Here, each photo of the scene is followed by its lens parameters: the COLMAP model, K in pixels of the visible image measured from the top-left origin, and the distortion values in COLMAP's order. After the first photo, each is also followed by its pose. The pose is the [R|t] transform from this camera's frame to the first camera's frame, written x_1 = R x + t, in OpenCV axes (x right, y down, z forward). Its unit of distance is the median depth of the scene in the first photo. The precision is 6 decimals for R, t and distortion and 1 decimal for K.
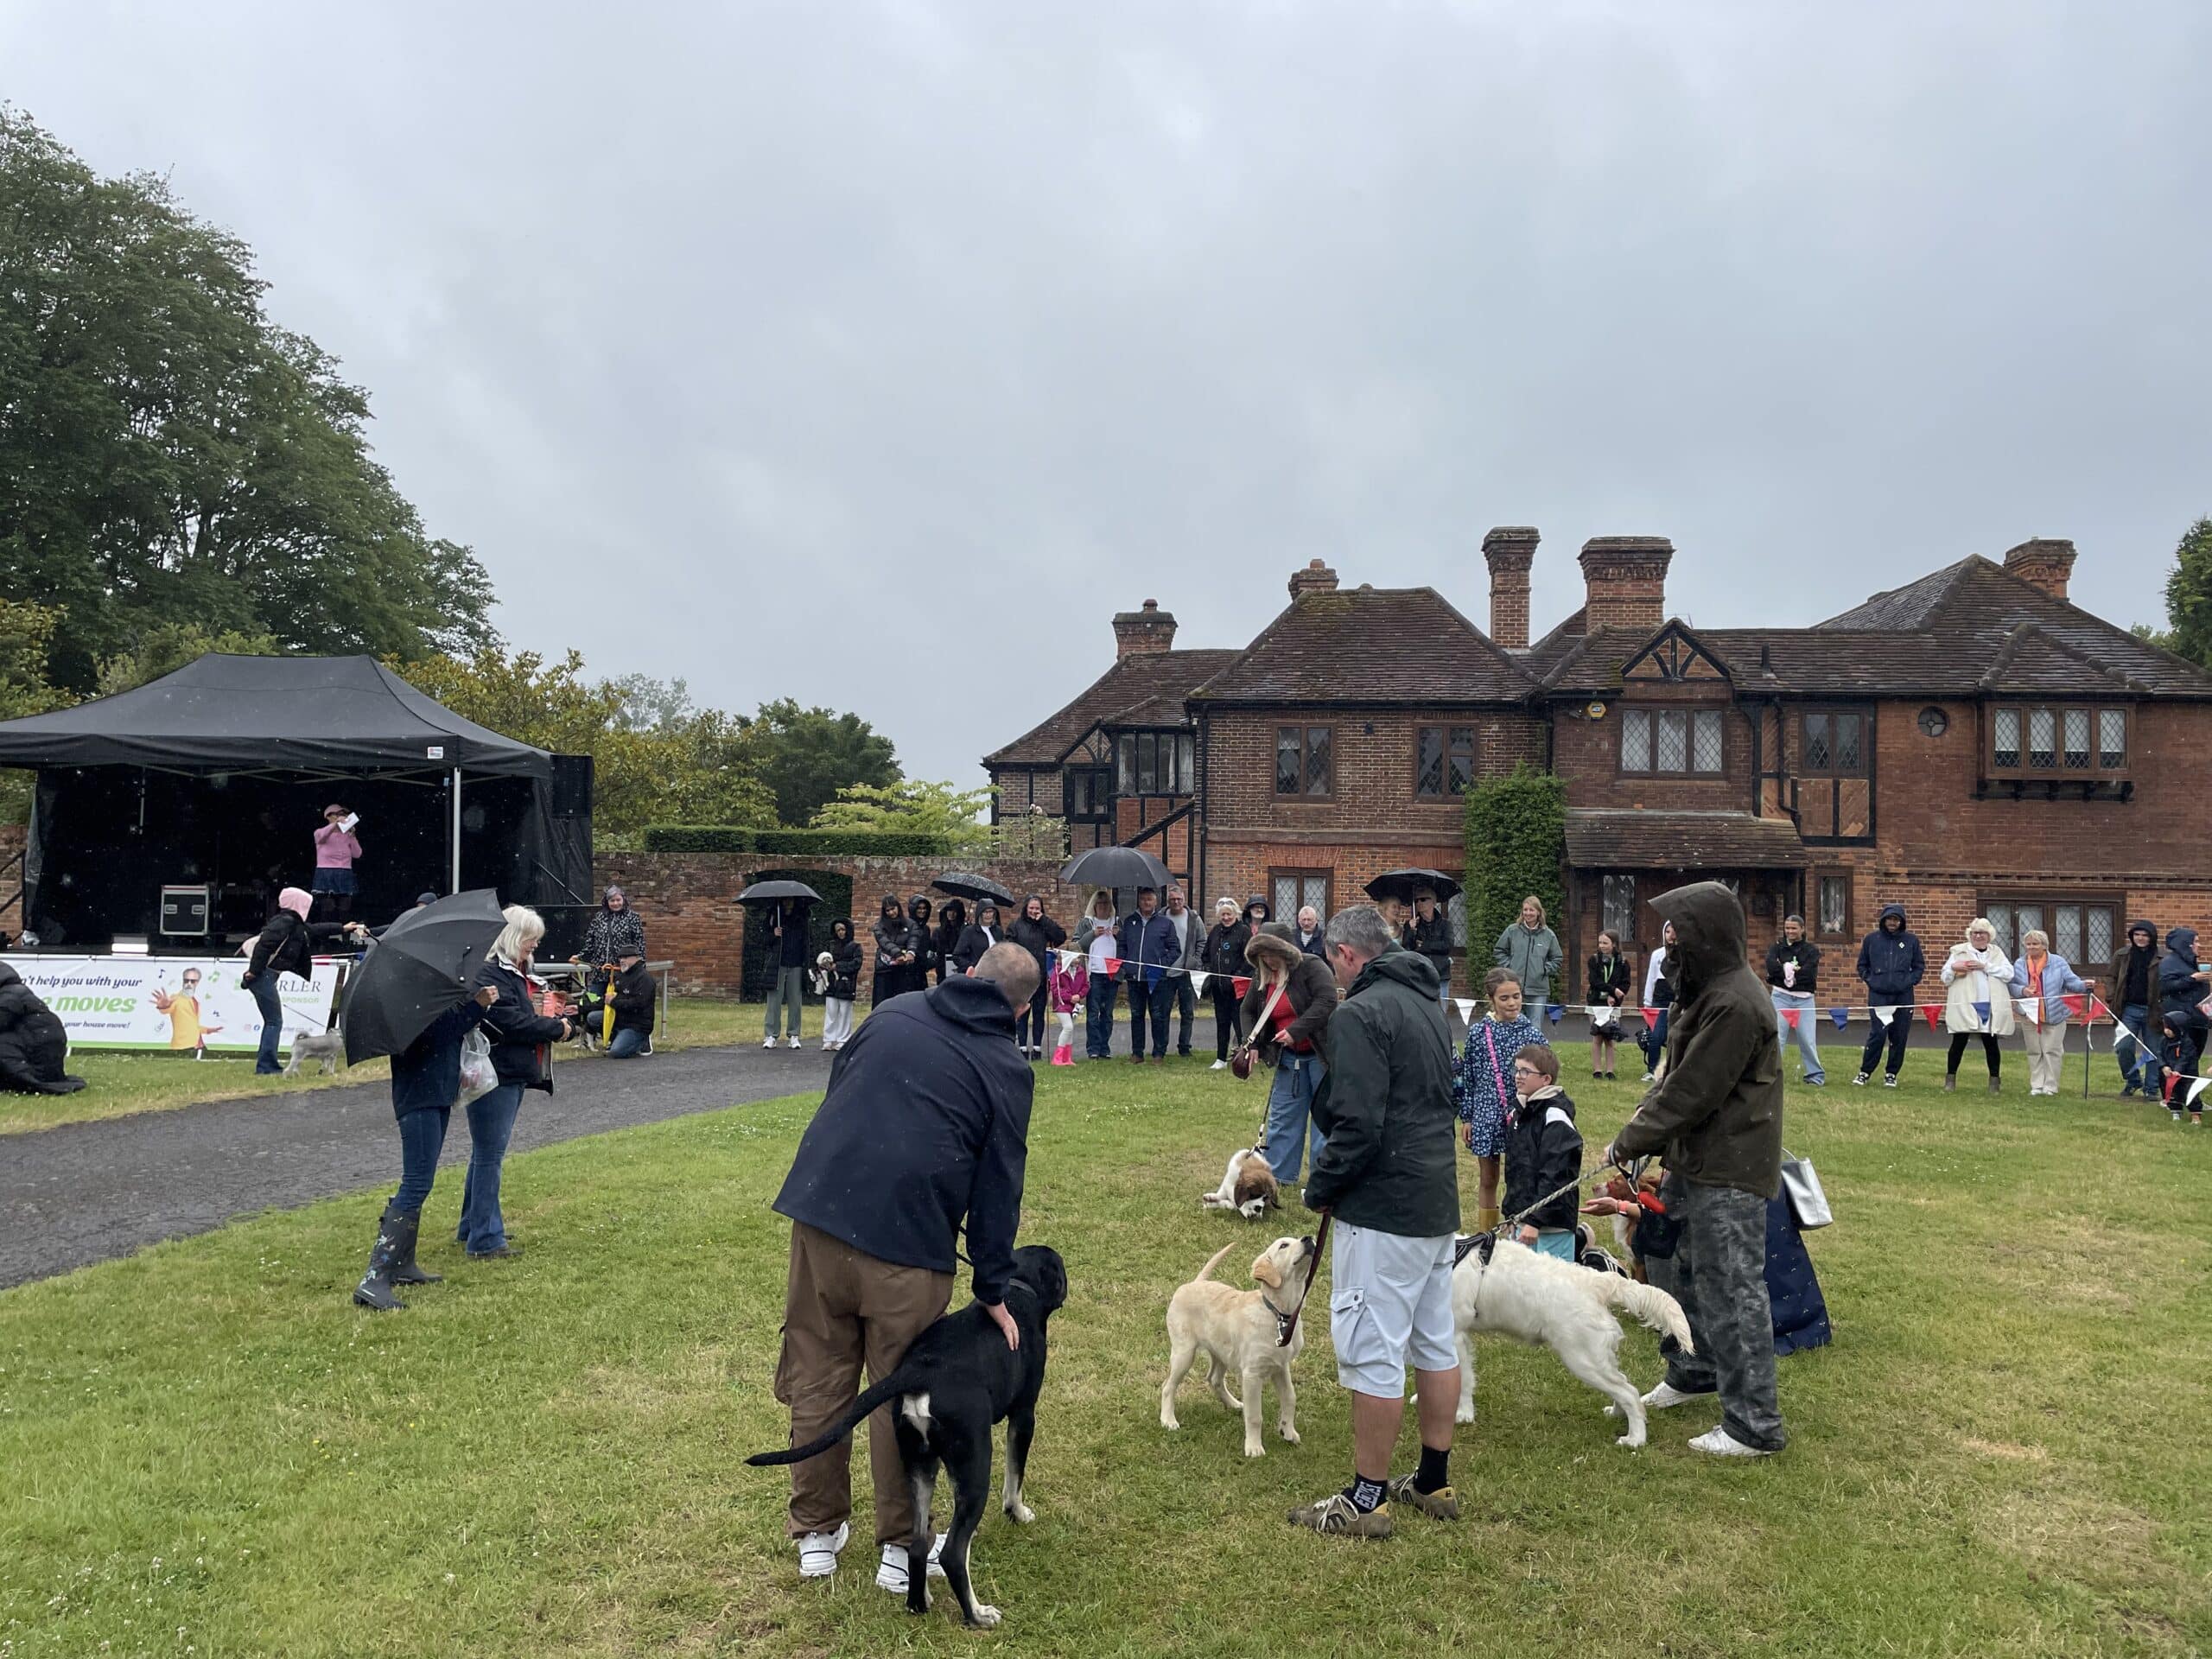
lens RADIAL K [[1664.1, 0, 1124.3], [0, 1664.1, 808.1], [0, 0, 1]] dist [0.092965, -0.110290]
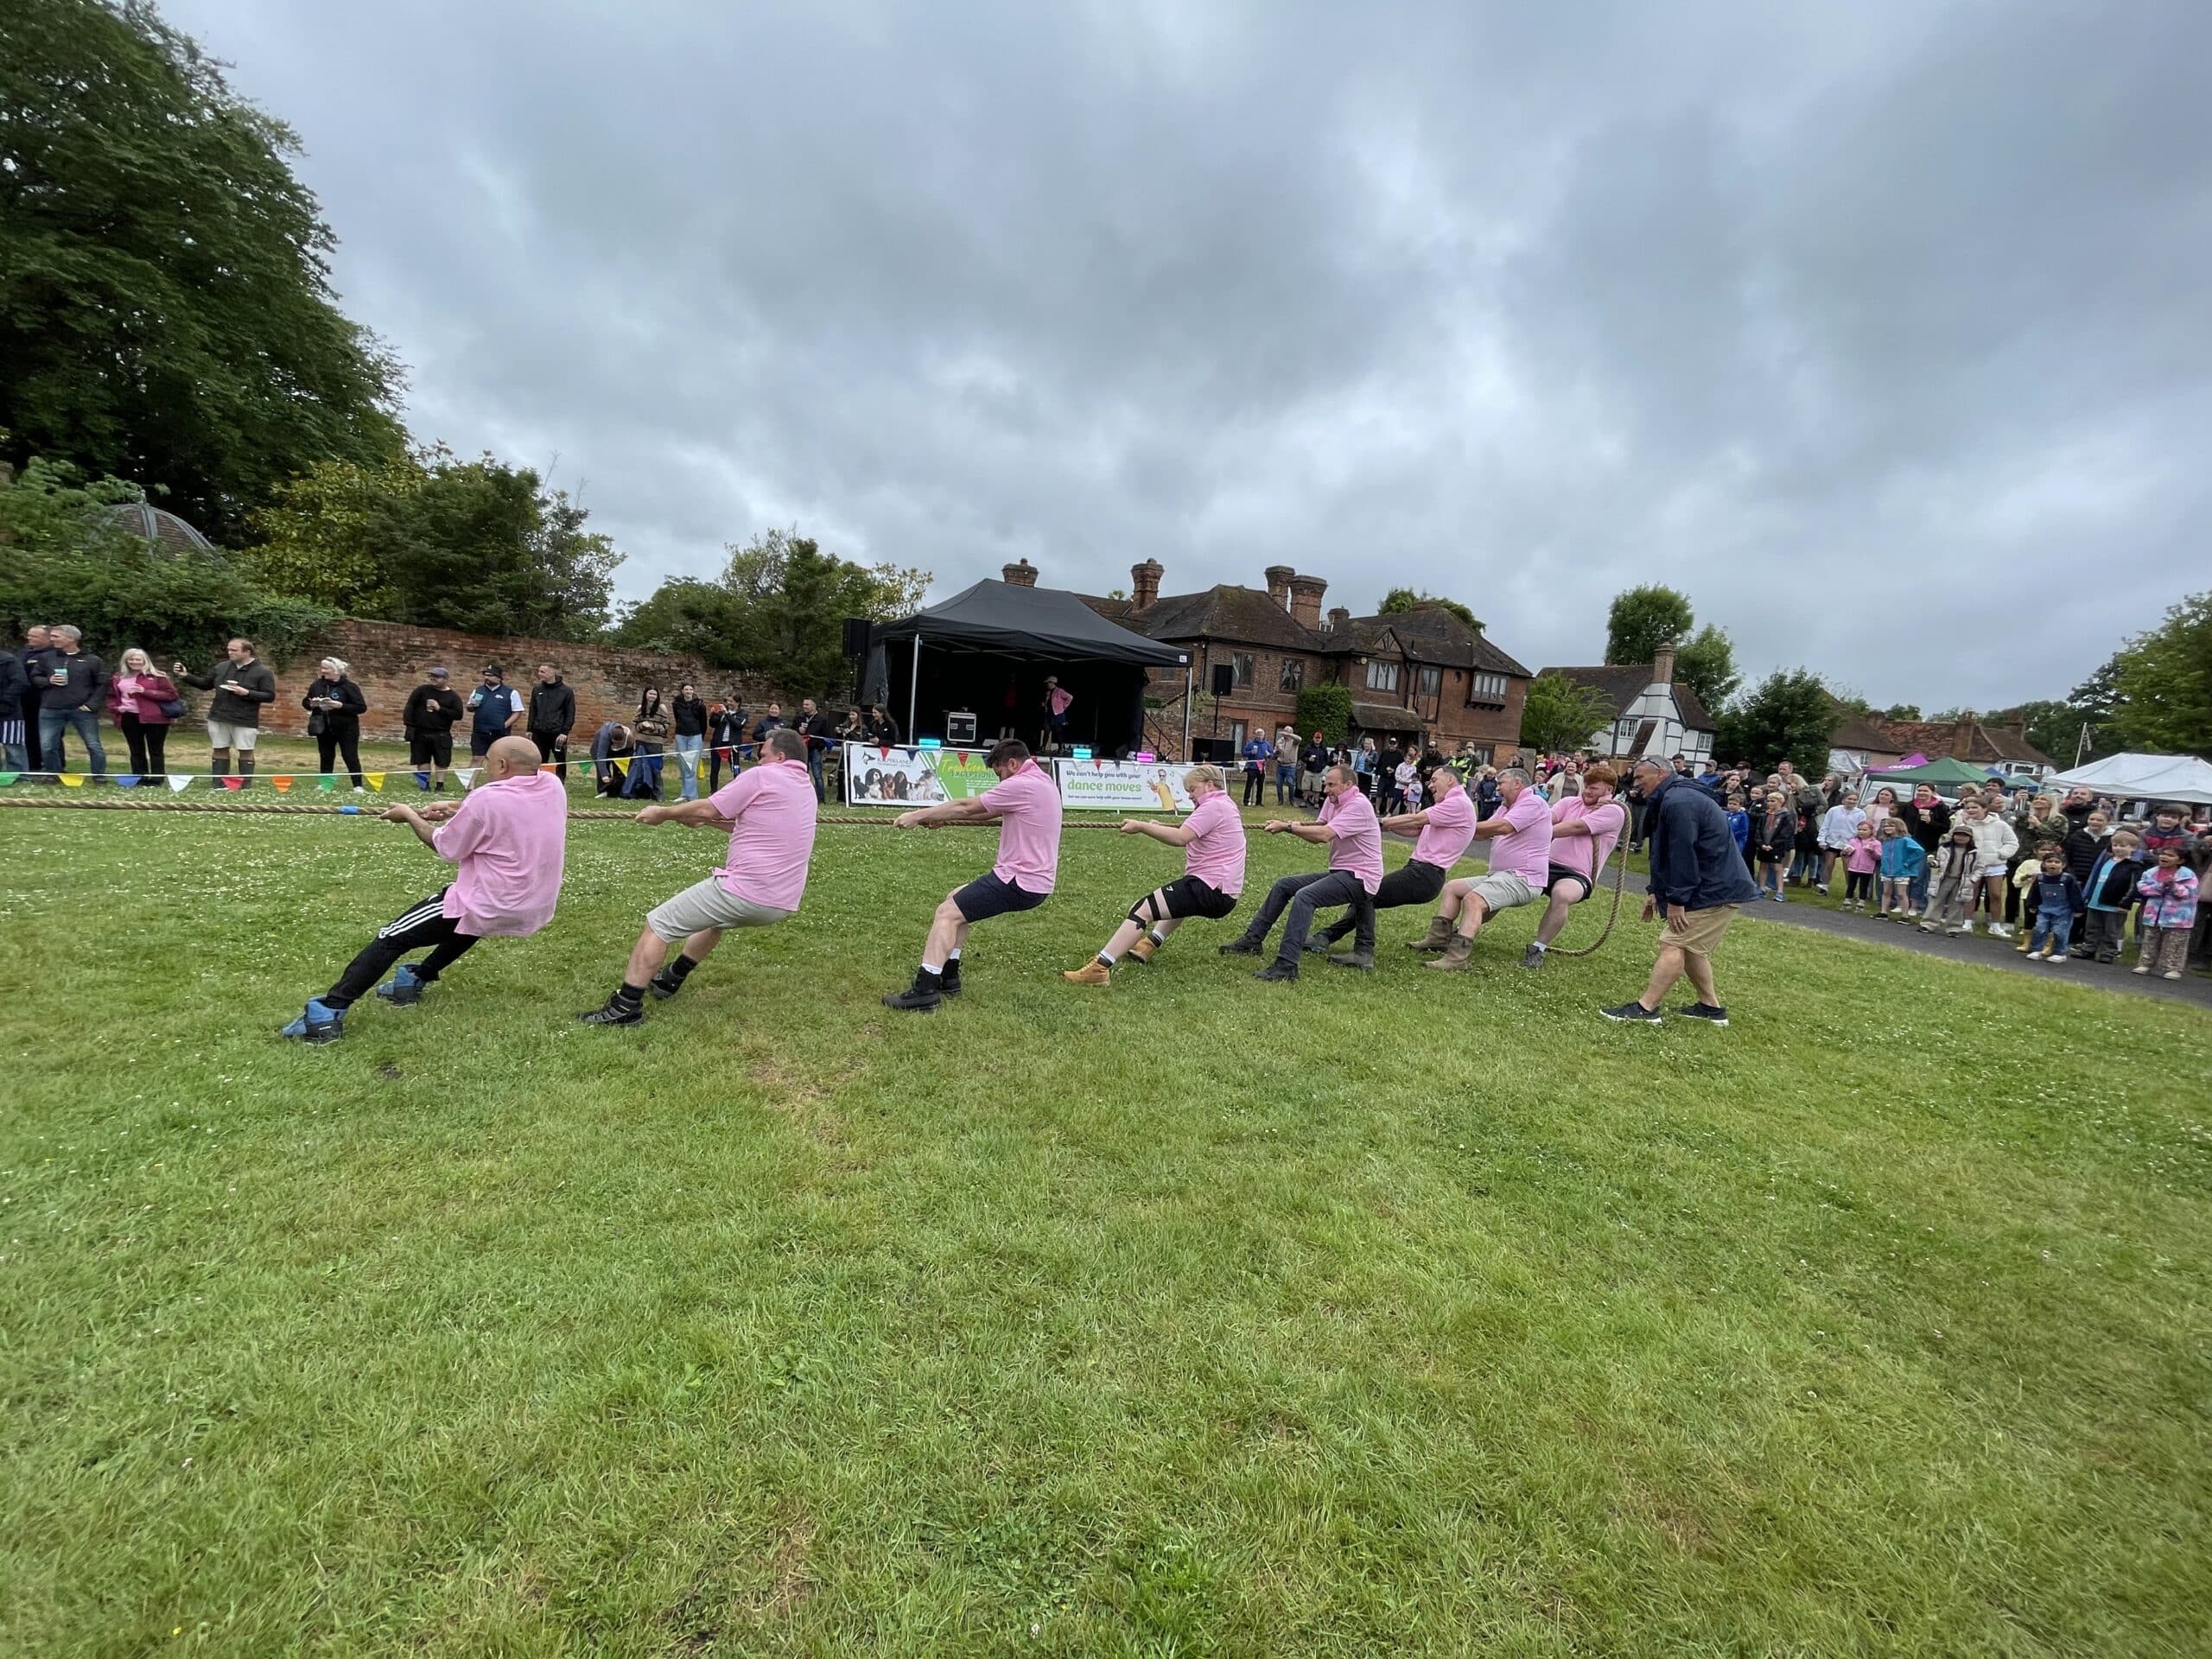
lens RADIAL K [[893.7, 0, 1106.2], [0, 893.7, 827.9], [0, 0, 1]] dist [-0.002979, 0.000144]
pose [[0.836619, -0.016894, 0.547525, -0.737834], [-0.088465, 0.982237, 0.165482, -0.002604], [-0.540595, -0.186882, 0.820264, 0.110691]]
